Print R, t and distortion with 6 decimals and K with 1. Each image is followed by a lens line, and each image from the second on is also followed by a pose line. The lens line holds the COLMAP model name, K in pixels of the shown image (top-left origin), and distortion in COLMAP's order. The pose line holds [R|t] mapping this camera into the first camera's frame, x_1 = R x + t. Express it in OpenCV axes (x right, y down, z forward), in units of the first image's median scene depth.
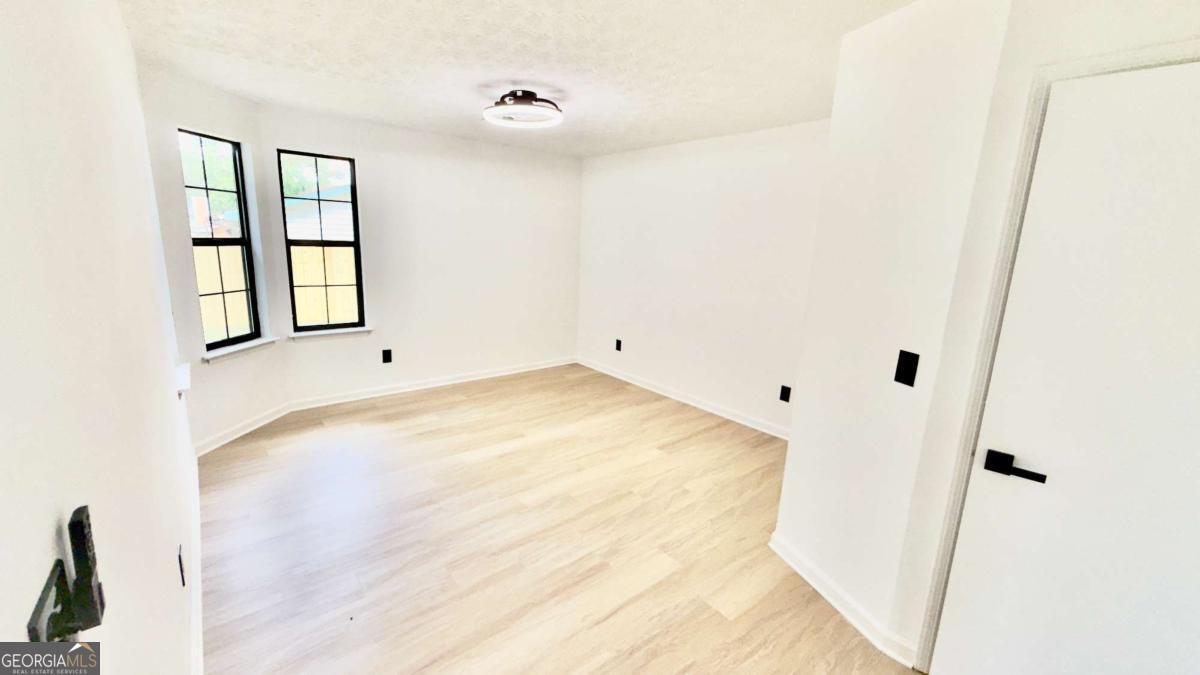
lens RADIAL K [[483.6, 0, 600.0], [0, 483.6, 337.5], [0, 0, 1]] dist [-0.001240, -0.000238]
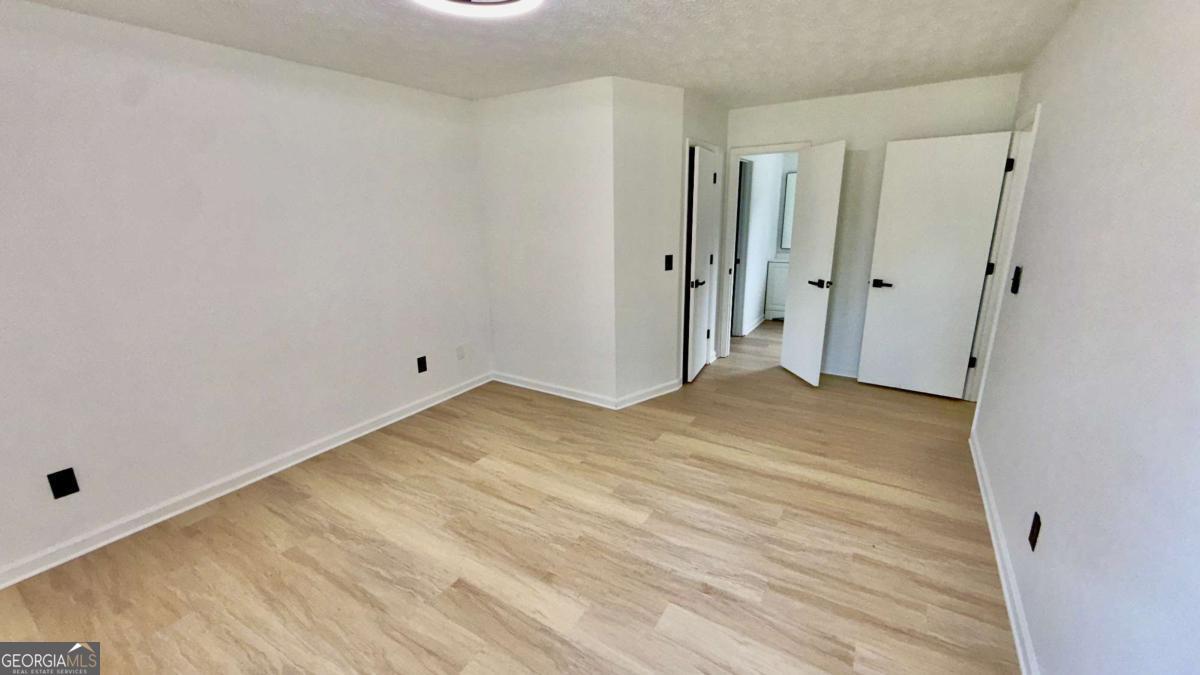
lens RADIAL K [[483.6, 0, 600.0], [0, 483.6, 337.5], [0, 0, 1]] dist [-0.001240, -0.000238]
pose [[-0.318940, -0.275386, 0.906885, -0.736992], [0.198729, 0.916155, 0.348091, -0.246543], [-0.926706, 0.291244, -0.237471, 1.049414]]
